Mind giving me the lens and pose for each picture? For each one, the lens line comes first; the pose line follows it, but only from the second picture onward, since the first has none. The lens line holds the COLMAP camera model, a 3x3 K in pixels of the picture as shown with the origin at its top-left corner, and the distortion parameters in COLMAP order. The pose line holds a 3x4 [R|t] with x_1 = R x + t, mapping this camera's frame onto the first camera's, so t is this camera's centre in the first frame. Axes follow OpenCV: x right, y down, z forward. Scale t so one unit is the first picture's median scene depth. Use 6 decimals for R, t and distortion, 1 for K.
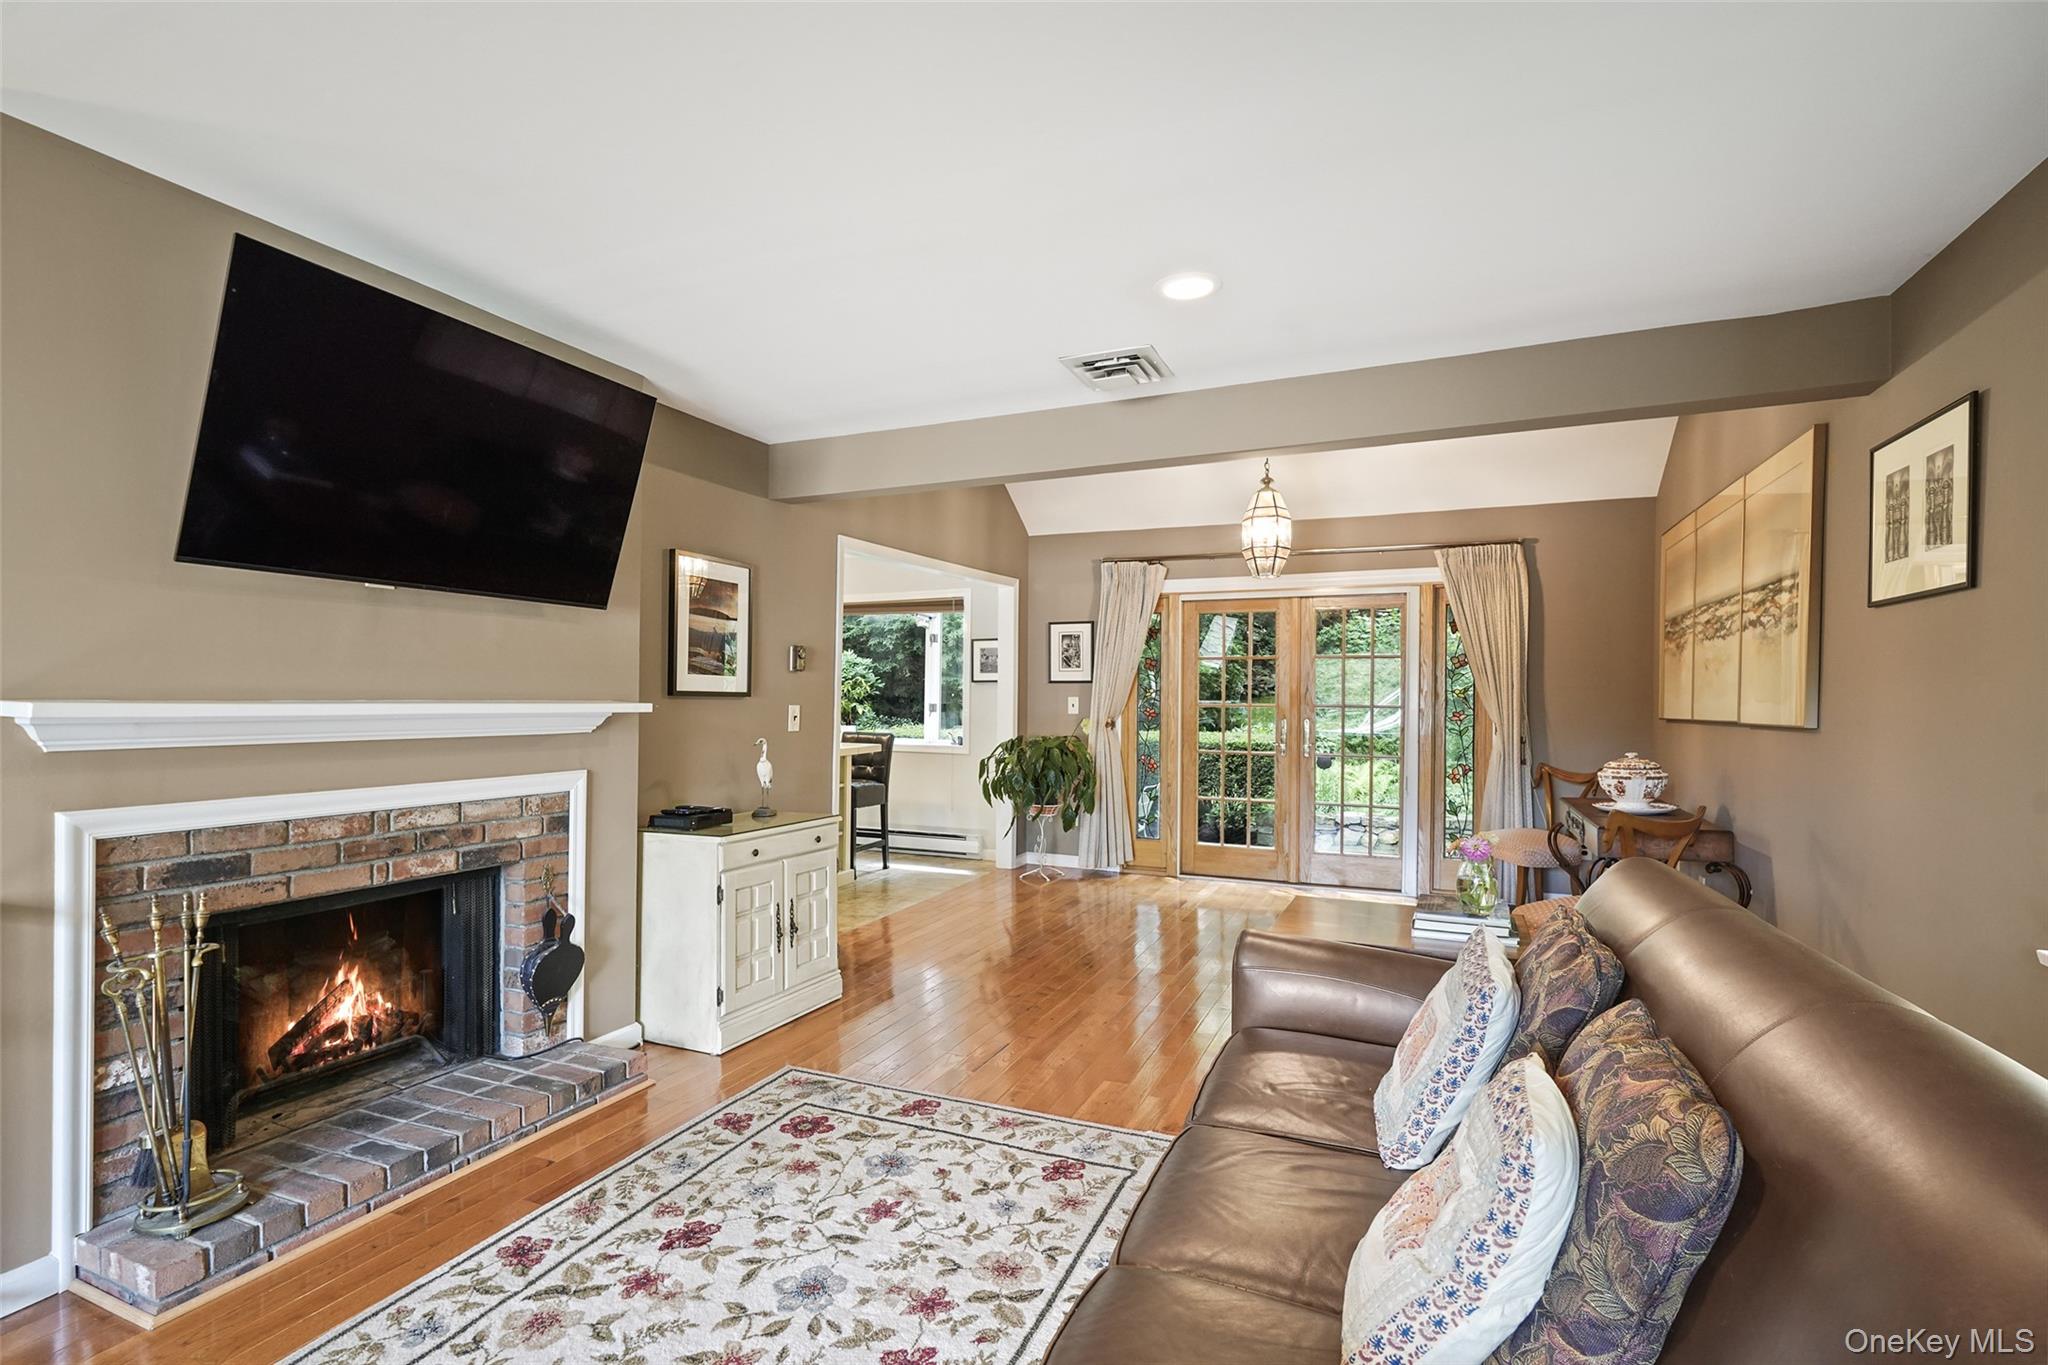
lens RADIAL K [[956.3, 0, 1018.4], [0, 956.3, 695.0], [0, 0, 1]] dist [0.002453, 0.000072]
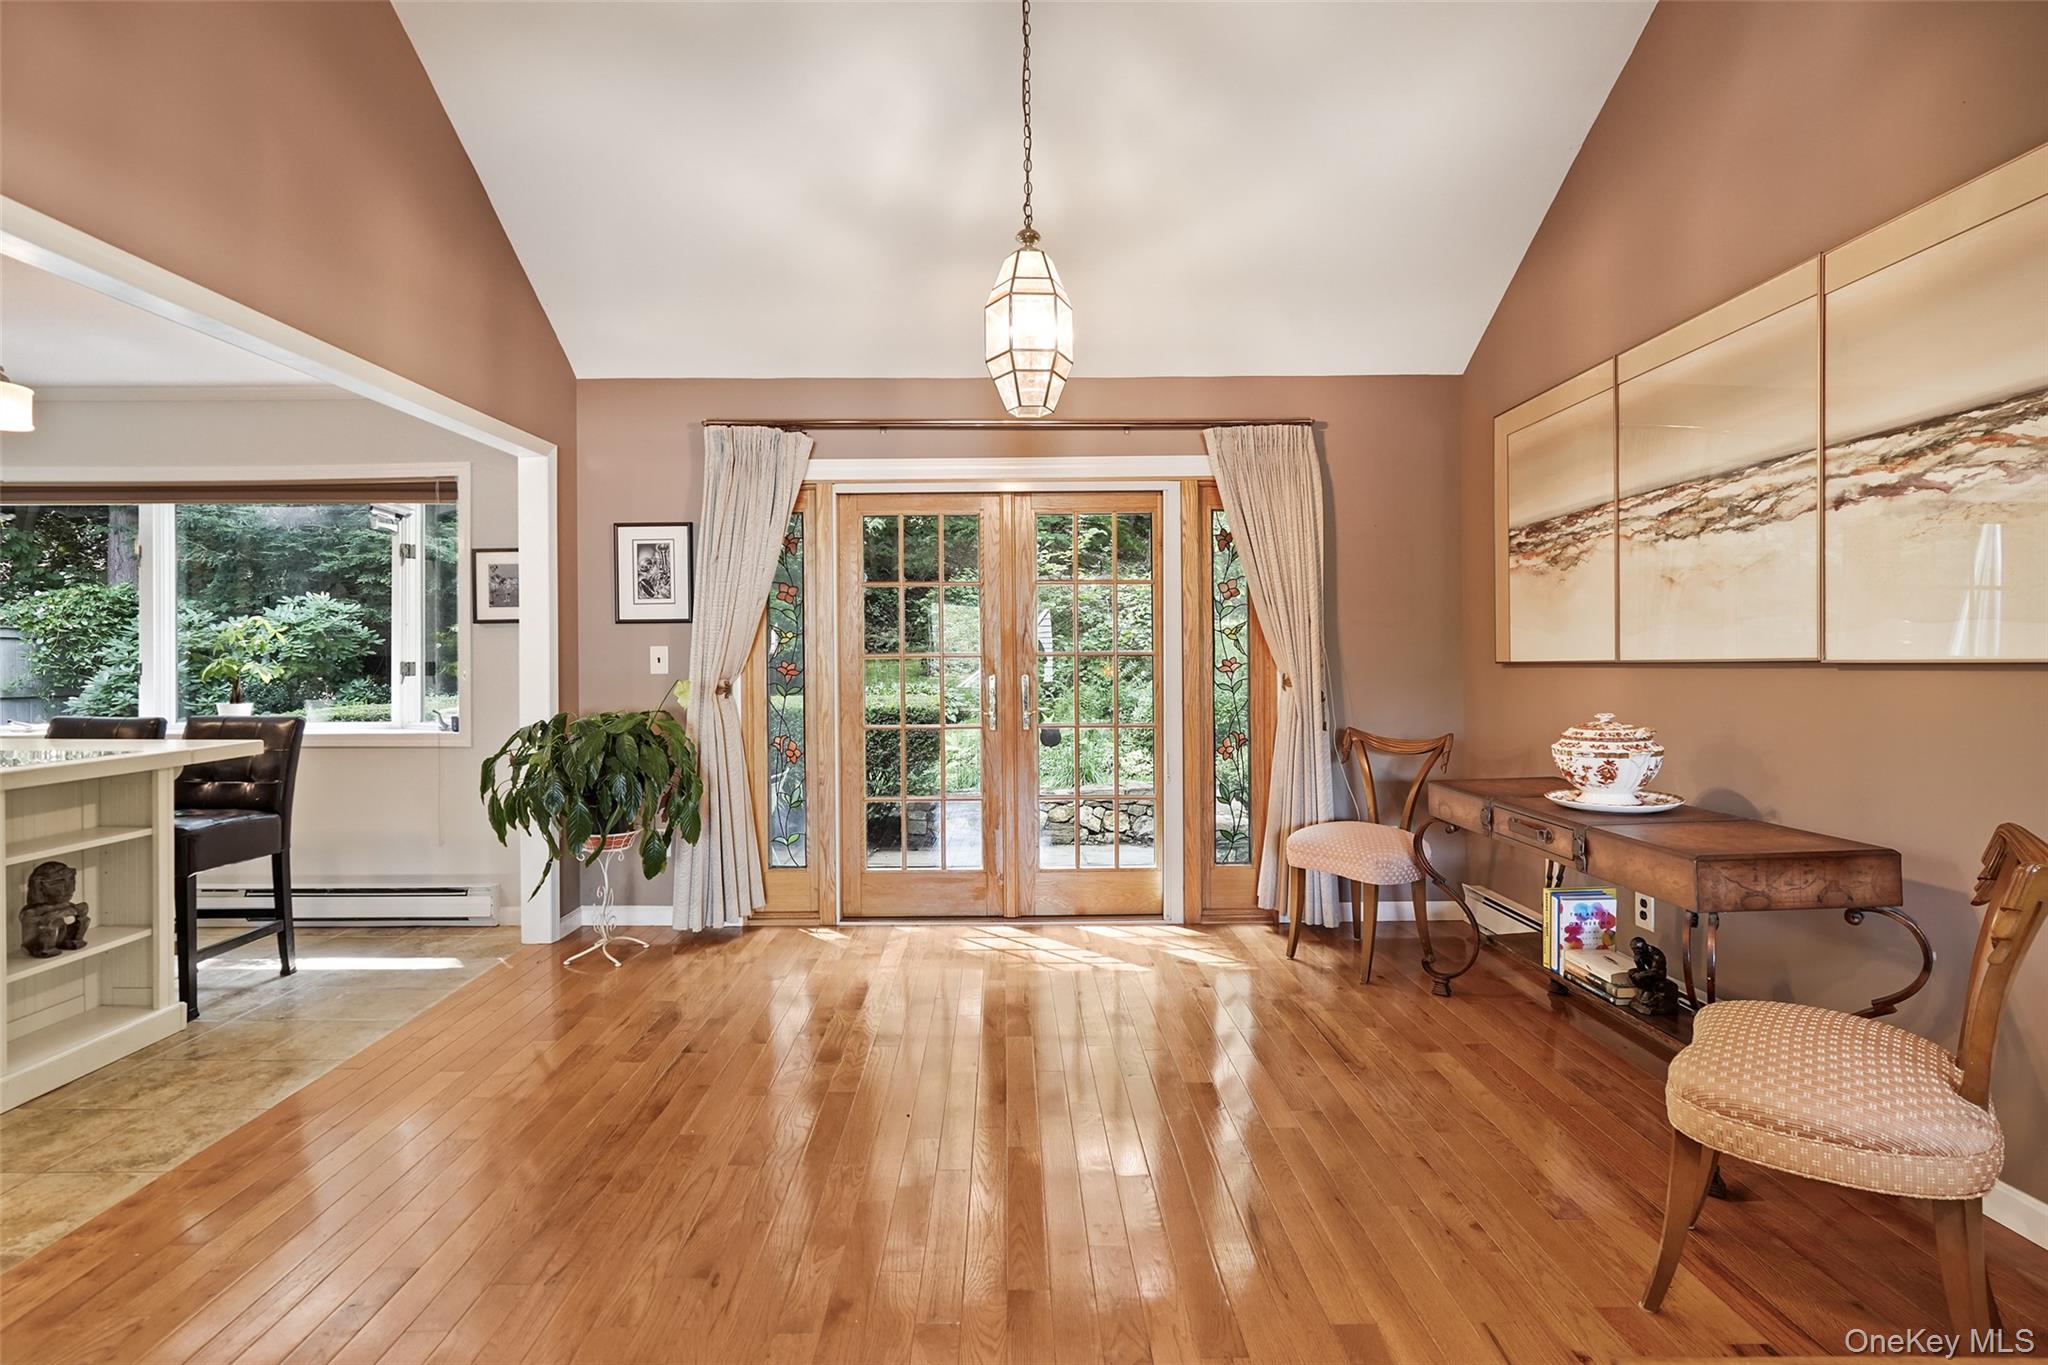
lens RADIAL K [[938.2, 0, 1005.4], [0, 938.2, 666.9], [0, 0, 1]] dist [-0.009646, 0.001116]
pose [[0.917847, -0.016479, 0.396593, 0.024516], [0.012292, 0.999839, 0.013096, 0.010996], [-0.396745, -0.007145, 0.917901, 0.389965]]
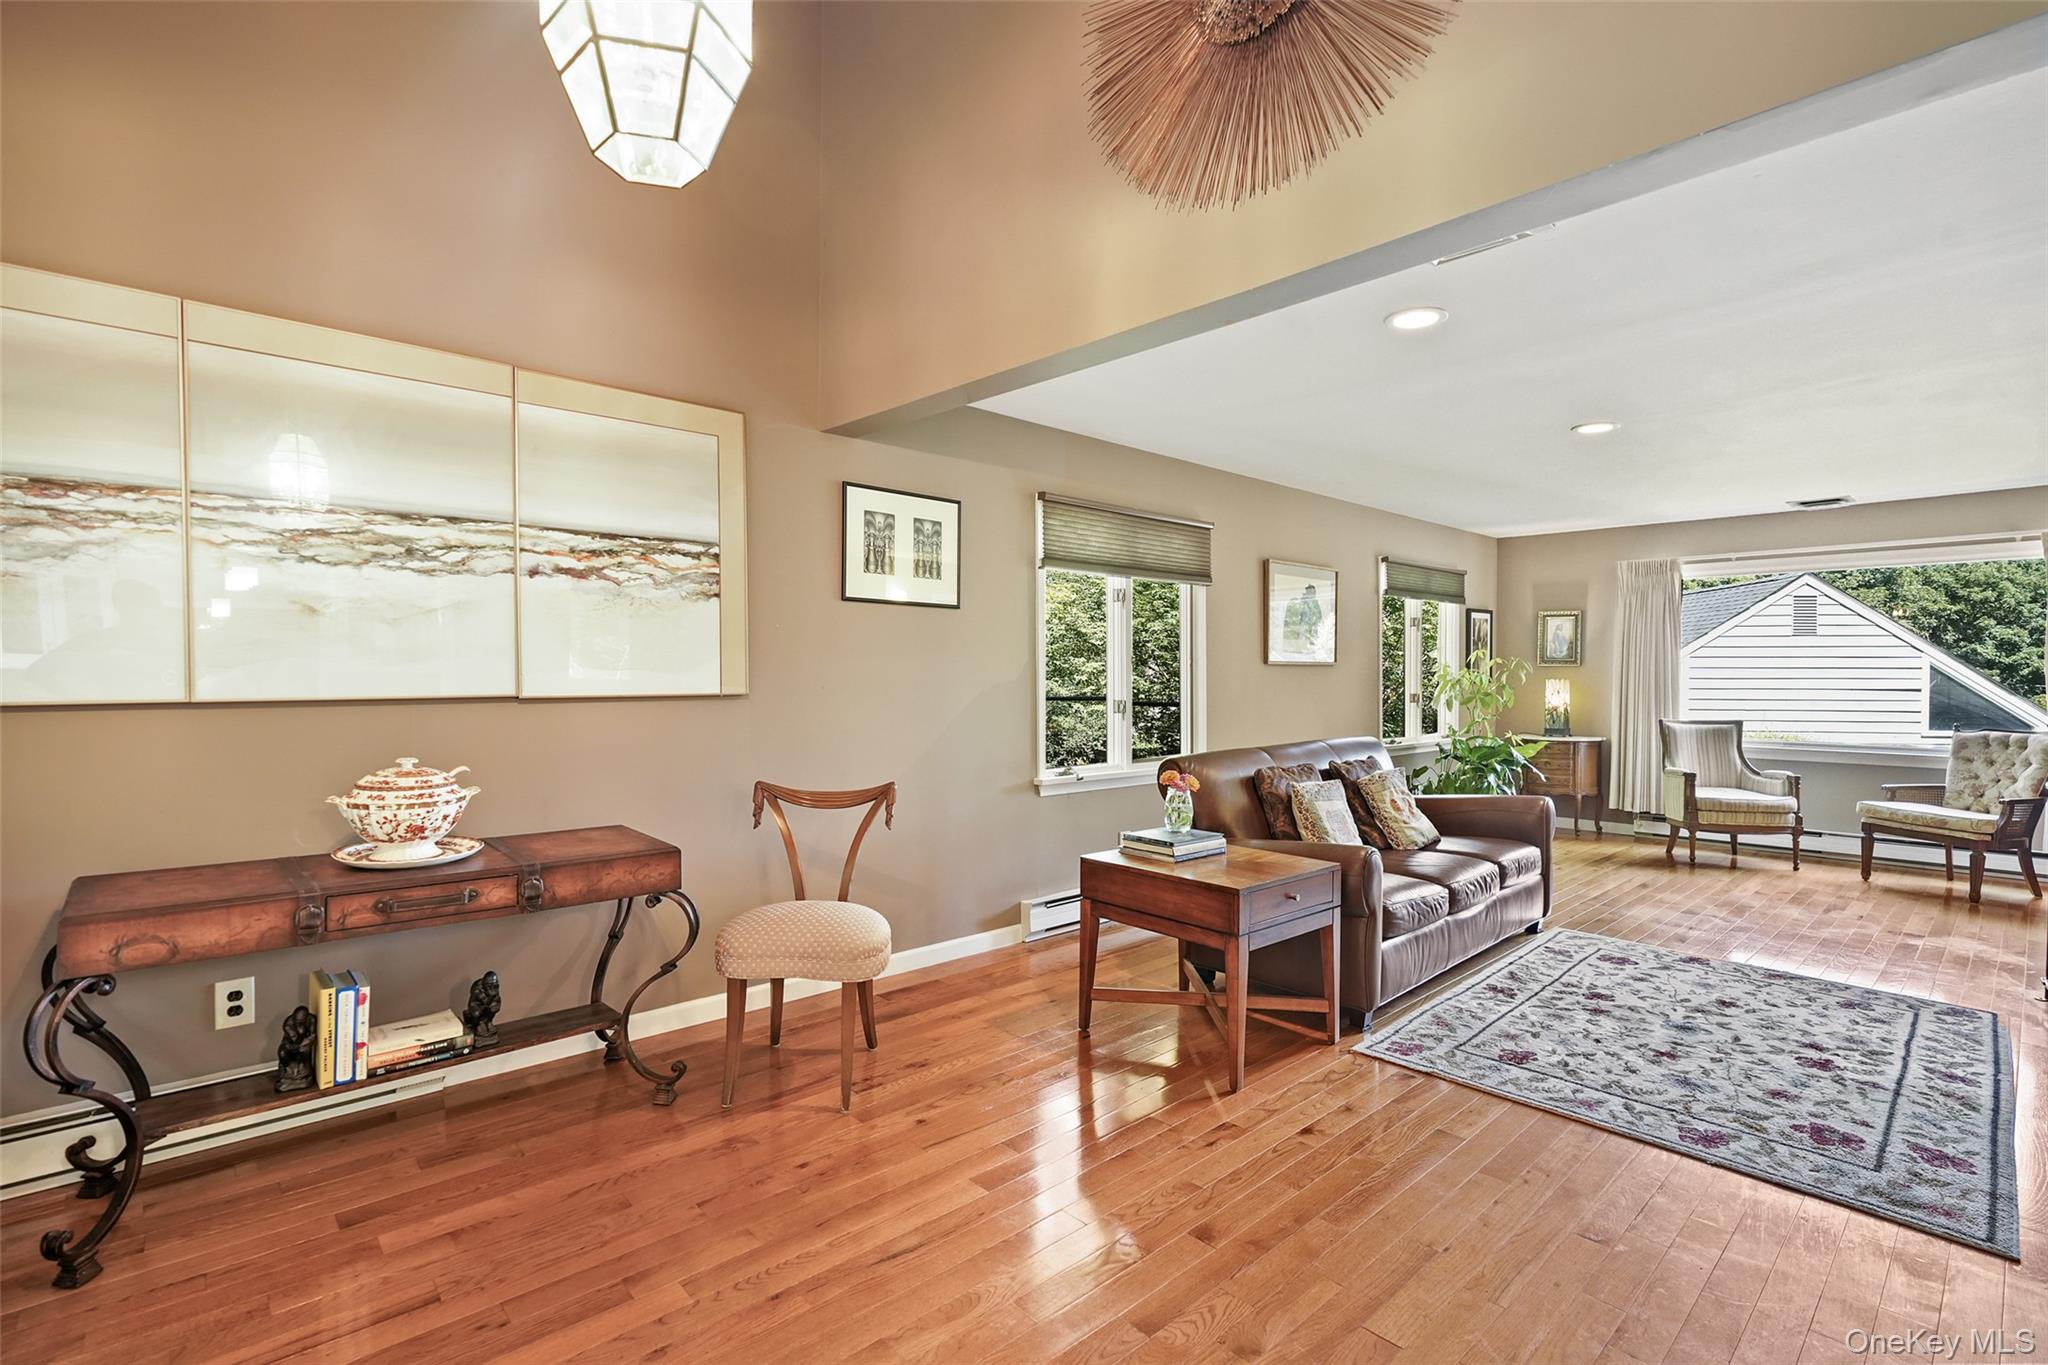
lens RADIAL K [[938.2, 0, 1004.6], [0, 938.2, 689.0], [0, 0, 1]] dist [-0.009646, 0.001116]
pose [[-0.907122, -0.017190, 0.420517, 0.056092], [-0.012895, 0.999832, 0.013053, 0.004959], [-0.420670, 0.006418, -0.907191, 0.887806]]
